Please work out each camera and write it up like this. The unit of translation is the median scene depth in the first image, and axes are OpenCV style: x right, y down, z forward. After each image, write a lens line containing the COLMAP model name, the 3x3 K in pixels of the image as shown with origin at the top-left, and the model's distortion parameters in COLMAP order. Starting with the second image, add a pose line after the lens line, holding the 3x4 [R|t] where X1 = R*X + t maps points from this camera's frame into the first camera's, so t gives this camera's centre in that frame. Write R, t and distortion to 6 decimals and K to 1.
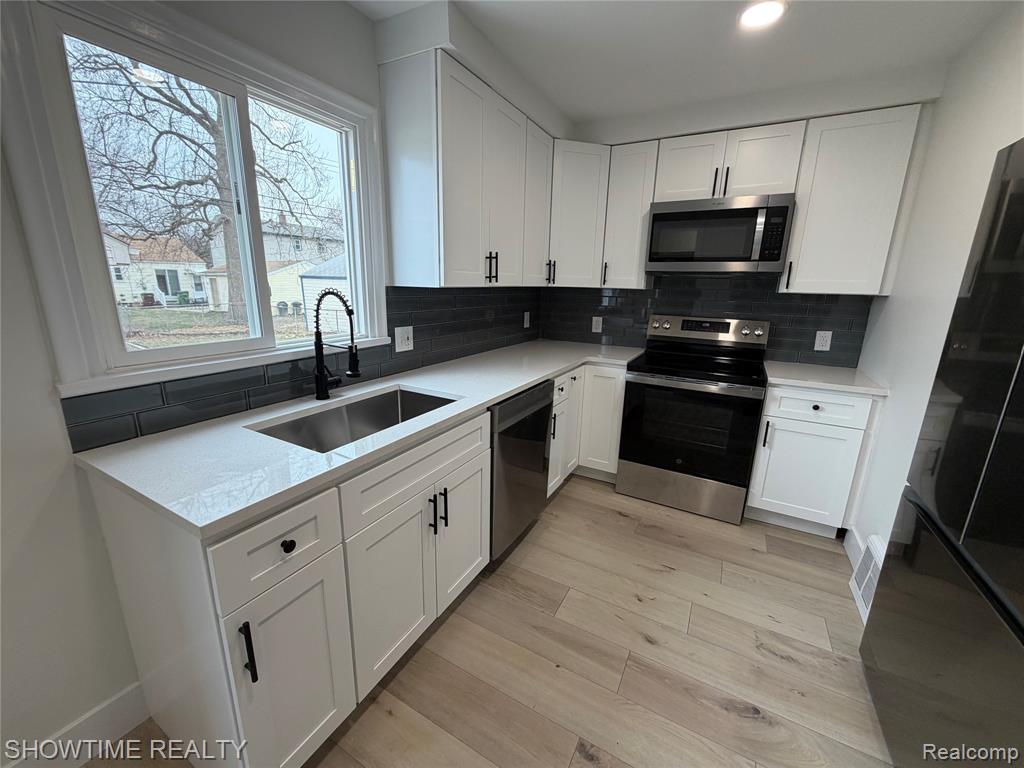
lens RADIAL K [[407.4, 0, 512.0], [0, 407.4, 384.0], [0, 0, 1]] dist [-0.001379, 0.000005]
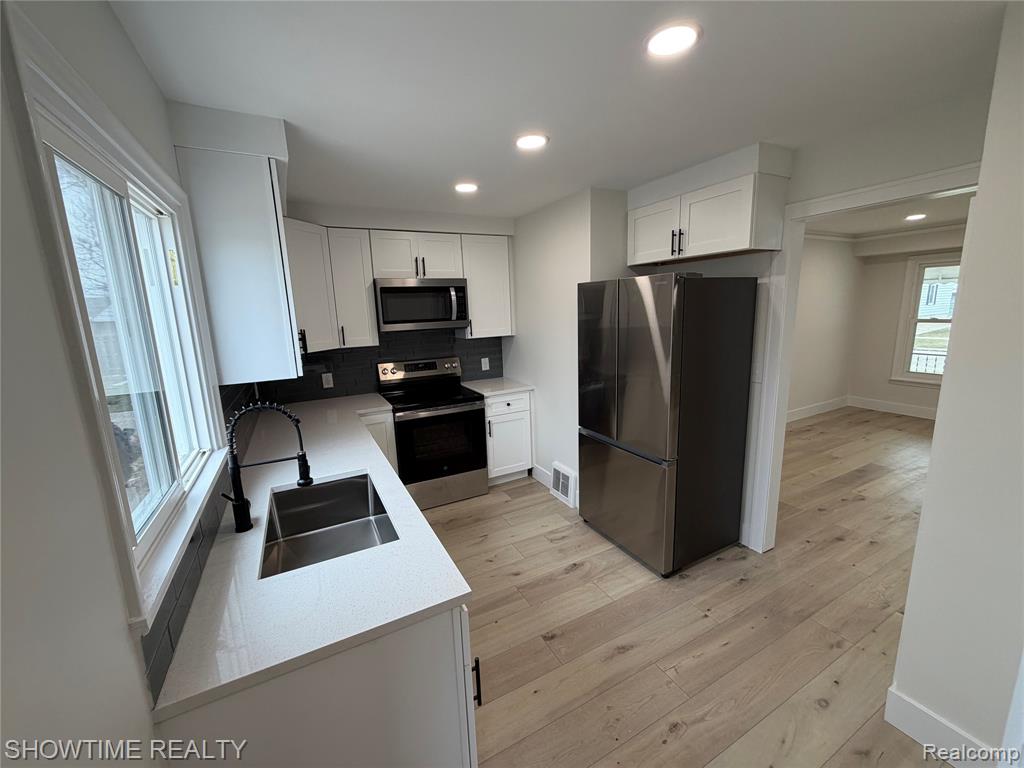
lens RADIAL K [[407.4, 0, 512.0], [0, 407.4, 384.0], [0, 0, 1]] dist [-0.001379, 0.000005]
pose [[0.546597, -0.197430, 0.813789, -0.590389], [0.247911, 0.966398, 0.067939, -0.133254], [-0.799857, 0.164612, 0.577175, 0.001082]]
